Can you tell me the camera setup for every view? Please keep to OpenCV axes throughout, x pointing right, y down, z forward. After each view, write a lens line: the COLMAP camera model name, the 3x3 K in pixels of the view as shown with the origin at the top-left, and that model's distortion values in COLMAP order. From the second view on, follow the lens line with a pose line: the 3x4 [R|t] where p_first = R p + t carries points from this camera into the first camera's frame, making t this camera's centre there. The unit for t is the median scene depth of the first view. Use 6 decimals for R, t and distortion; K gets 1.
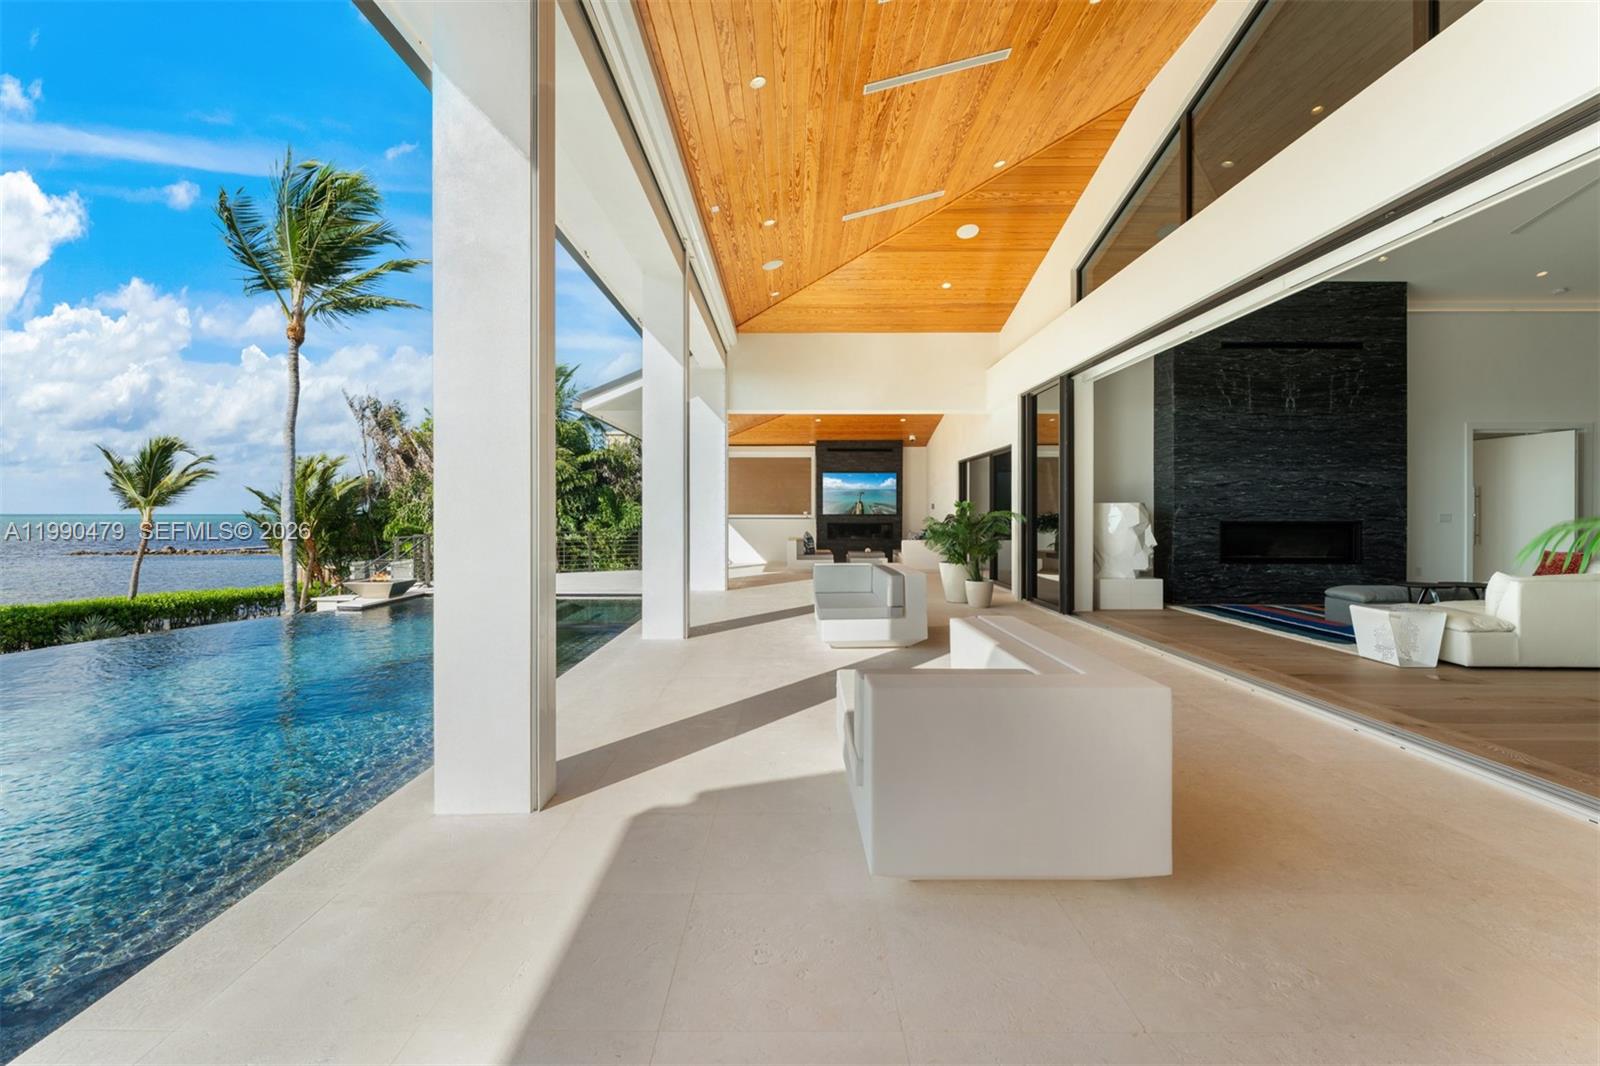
lens RADIAL K [[670.3, 0, 791.2], [0, 670.3, 516.5], [0, 0, 1]] dist [-0.001402, -0.000148]
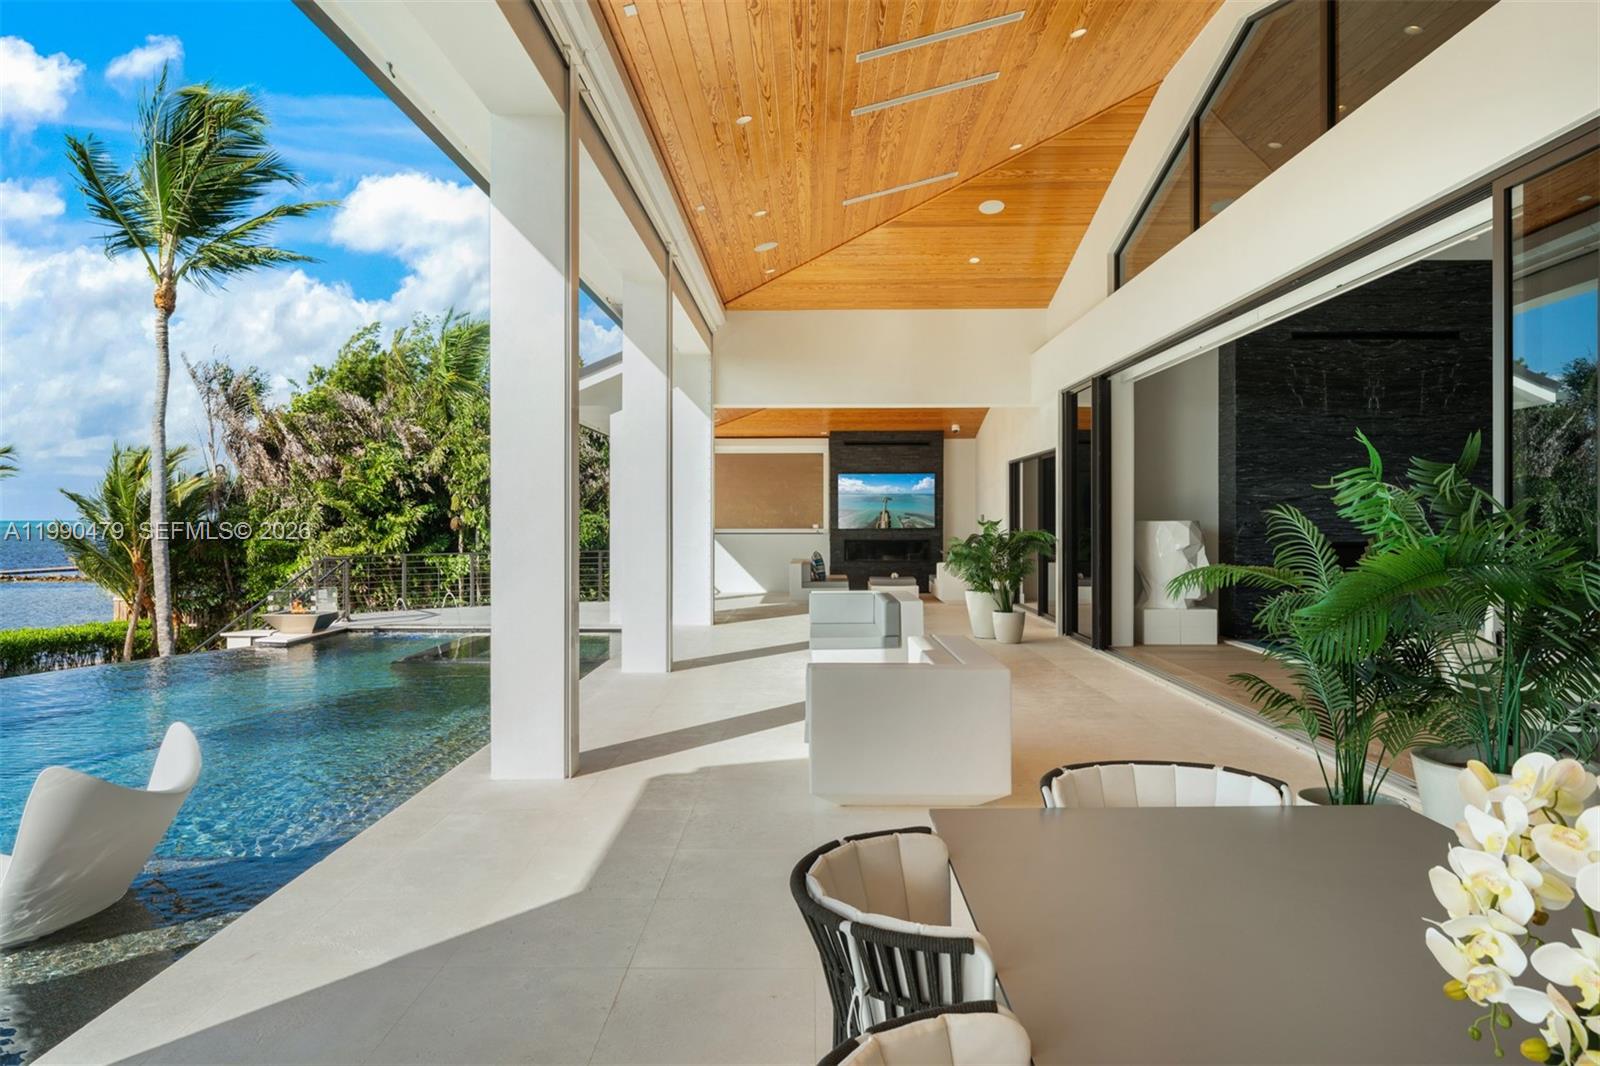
lens RADIAL K [[1024.2, 0, 791.8], [0, 1024.2, 523.4], [0, 0, 1]] dist [-0.000299, 0.000769]
pose [[0.999849, -0.001637, -0.017302, 0.017392], [0.001649, 0.999998, 0.000631, -0.011670], [0.017301, -0.000659, 0.999850, -0.199354]]
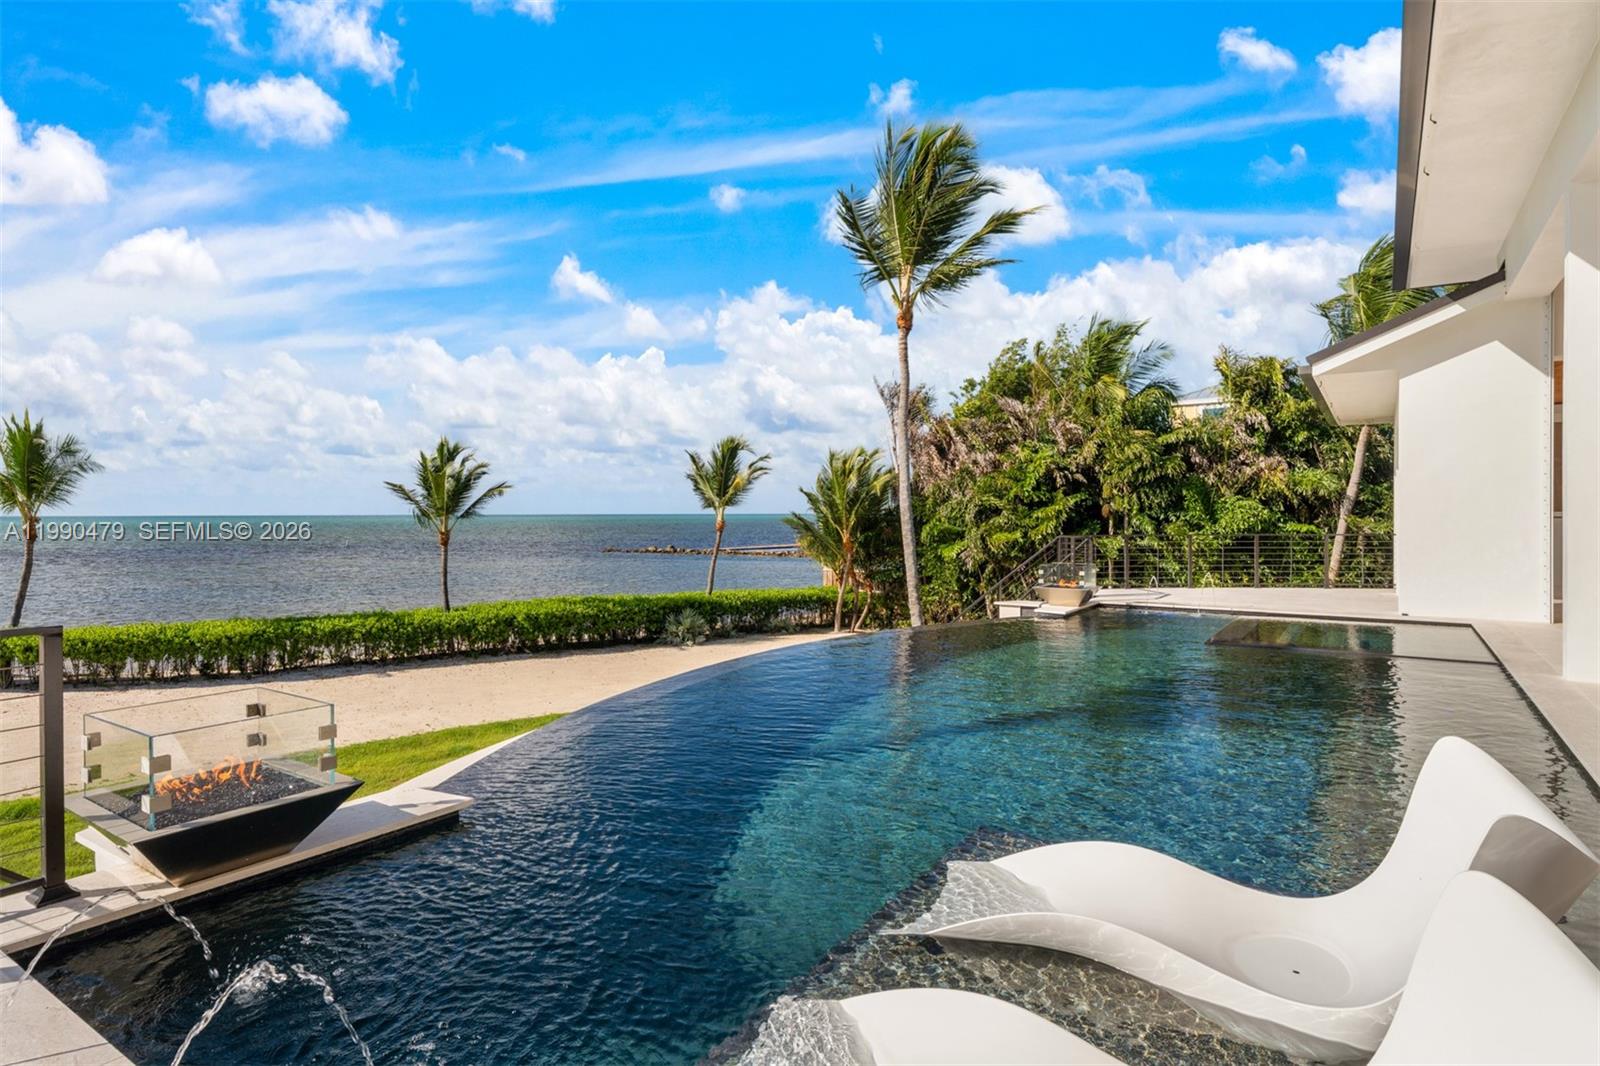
lens RADIAL K [[884.2, 0, 803.1], [0, 884.2, 536.1], [0, 0, 1]] dist [-0.003521, -0.000753]
pose [[0.835806, 0.011843, -0.548897, -0.186599], [0.000439, 0.999753, 0.022239, 0.001214], [0.549024, -0.018828, 0.835594, -0.126467]]
